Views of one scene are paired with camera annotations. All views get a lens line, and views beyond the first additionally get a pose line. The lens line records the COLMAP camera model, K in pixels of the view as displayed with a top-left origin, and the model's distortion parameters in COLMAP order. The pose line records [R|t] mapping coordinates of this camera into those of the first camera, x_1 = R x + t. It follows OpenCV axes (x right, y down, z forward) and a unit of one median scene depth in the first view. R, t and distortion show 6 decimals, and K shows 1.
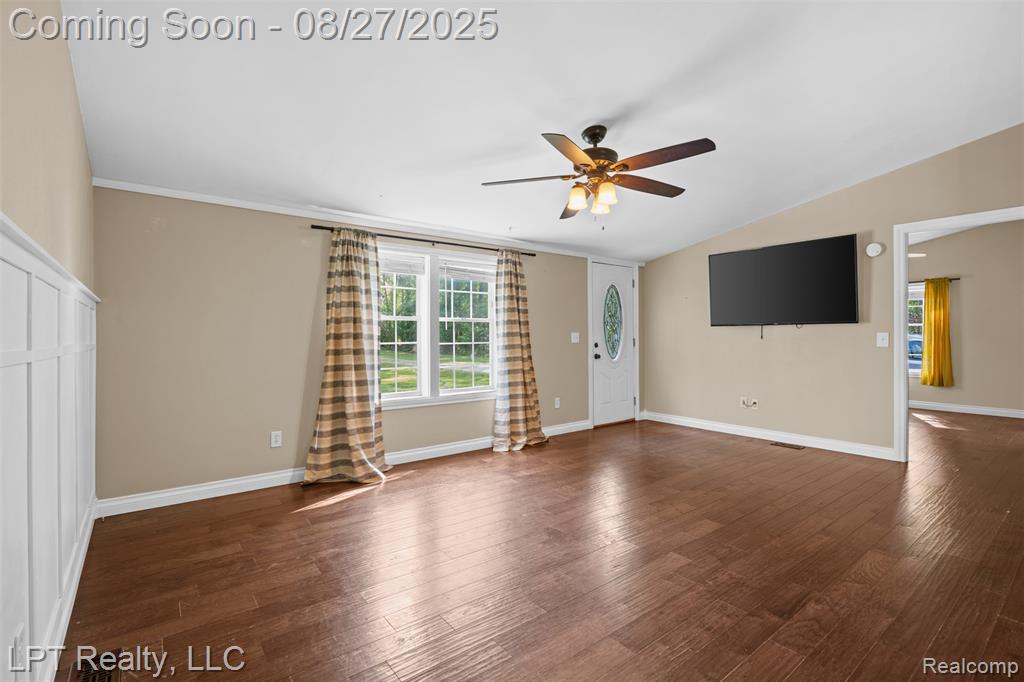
lens RADIAL K [[473.3, 0, 505.2], [0, 473.3, 341.5], [0, 0, 1]] dist [-0.001862, -0.000135]
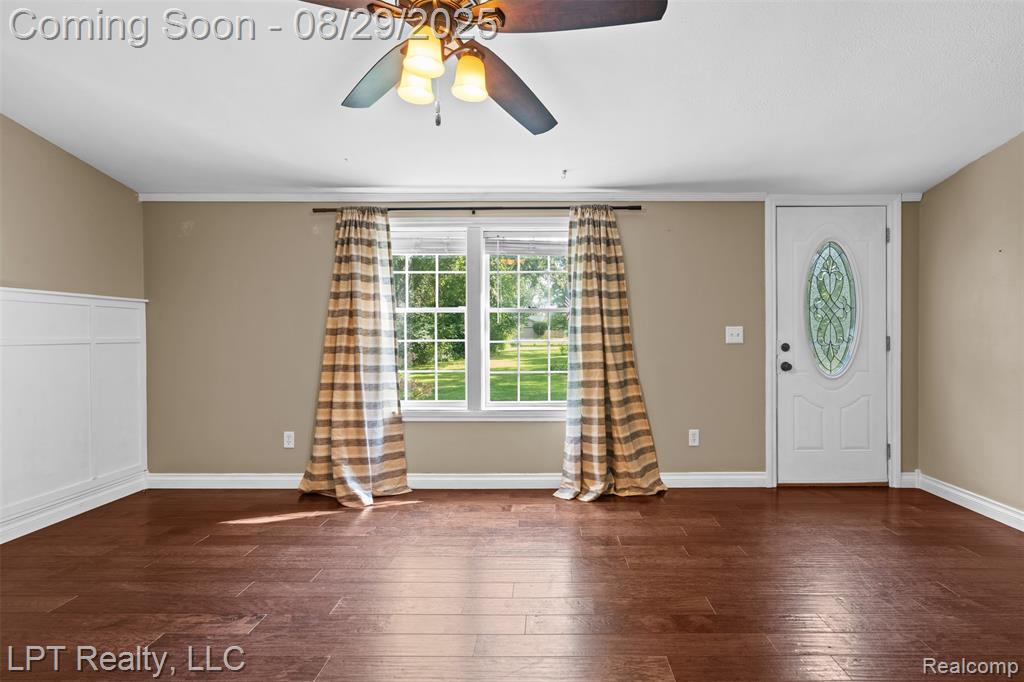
lens RADIAL K [[506.2, 0, 517.0], [0, 506.2, 339.0], [0, 0, 1]] dist [0.000581, 0.000438]
pose [[0.790165, 0.013124, -0.612753, 0.385858], [-0.007964, 0.999906, 0.011147, -0.008621], [0.612842, -0.003928, 0.790196, 0.367606]]
